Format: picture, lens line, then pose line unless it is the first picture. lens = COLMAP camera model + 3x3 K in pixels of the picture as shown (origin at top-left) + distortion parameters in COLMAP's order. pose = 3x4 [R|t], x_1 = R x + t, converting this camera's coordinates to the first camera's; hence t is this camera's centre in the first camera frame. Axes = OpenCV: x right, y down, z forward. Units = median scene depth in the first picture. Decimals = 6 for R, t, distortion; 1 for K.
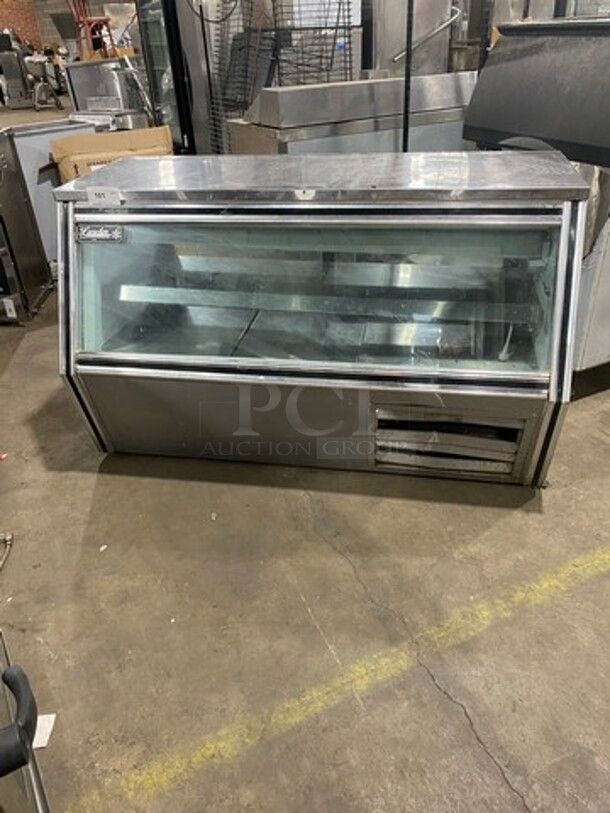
lens RADIAL K [[612.9, 0, 305.0], [0, 612.9, 406.5], [0, 0, 1]] dist [0.001507, 0.001829]
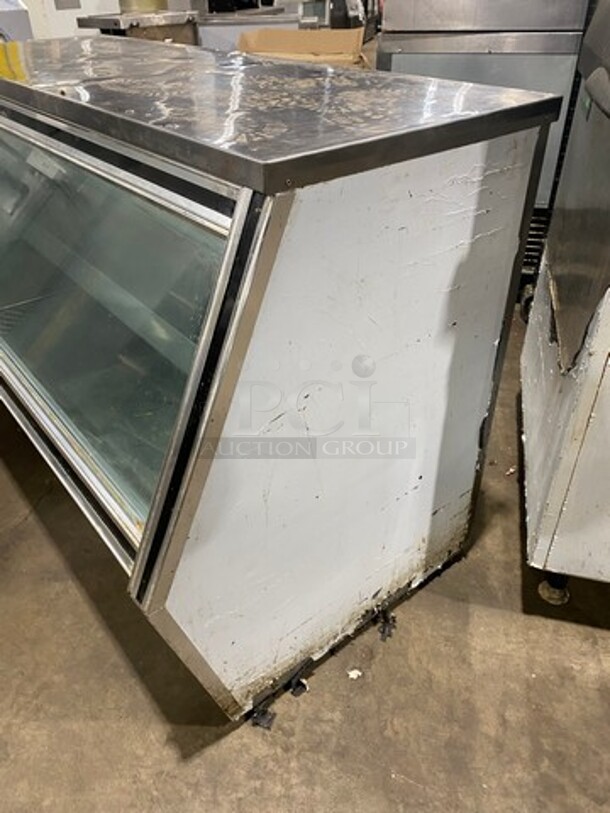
lens RADIAL K [[612.9, 0, 305.0], [0, 612.9, 406.5], [0, 0, 1]] dist [0.001507, 0.001829]
pose [[0.761825, 0.400144, -0.509419, 0.579358], [-0.355396, 0.915664, 0.187760, -0.235108], [0.541587, 0.038005, 0.839785, 0.556340]]
